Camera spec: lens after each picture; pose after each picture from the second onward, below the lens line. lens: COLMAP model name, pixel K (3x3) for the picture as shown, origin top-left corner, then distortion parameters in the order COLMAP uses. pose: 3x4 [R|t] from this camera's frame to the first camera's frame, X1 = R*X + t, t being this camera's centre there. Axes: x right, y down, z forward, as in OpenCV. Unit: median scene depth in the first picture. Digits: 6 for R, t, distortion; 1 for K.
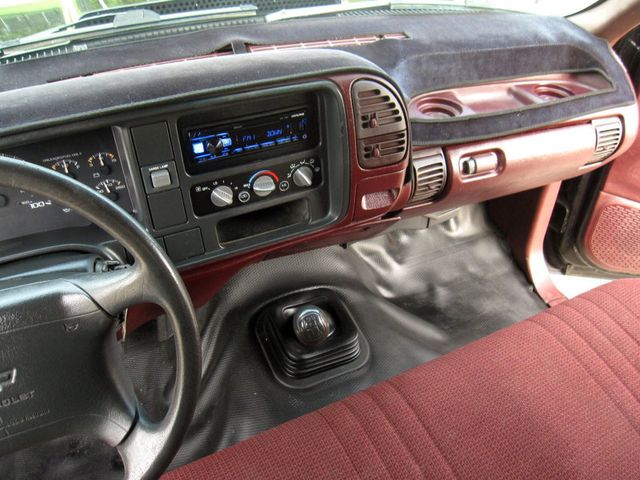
lens RADIAL K [[538.6, 0, 320.0], [0, 538.6, 240.0], [0, 0, 1]] dist [-0.106568, 0.076887]
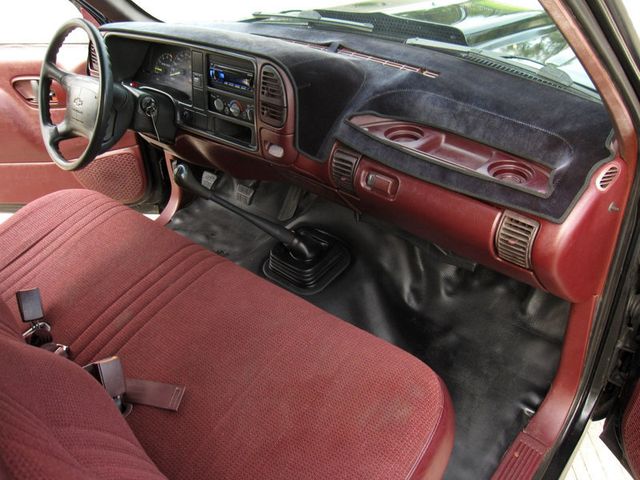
lens RADIAL K [[538.6, 0, 320.0], [0, 538.6, 240.0], [0, 0, 1]] dist [-0.106568, 0.076887]
pose [[0.360034, 0.496214, -0.790030, 1.108245], [-0.517786, 0.810704, 0.273233, -0.261194], [0.776063, 0.310693, 0.548814, 0.261989]]
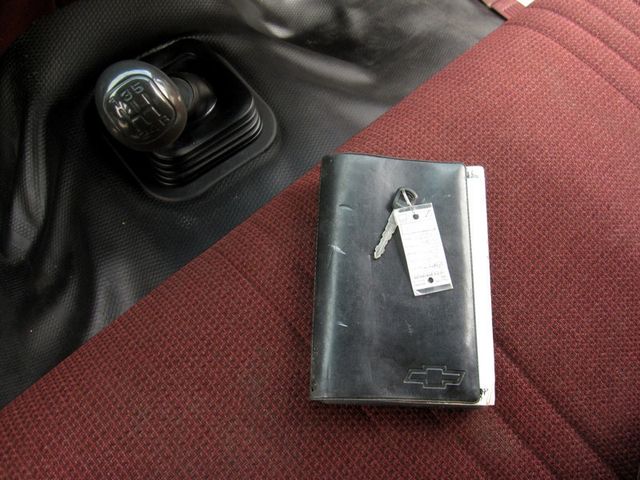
lens RADIAL K [[538.6, 0, 320.0], [0, 538.6, 240.0], [0, 0, 1]] dist [-0.106568, 0.076887]
pose [[0.961132, -0.249314, 0.118607, 0.028764], [0.174614, 0.881686, 0.438337, 0.055840], [-0.213858, -0.400589, 0.890951, 0.333629]]
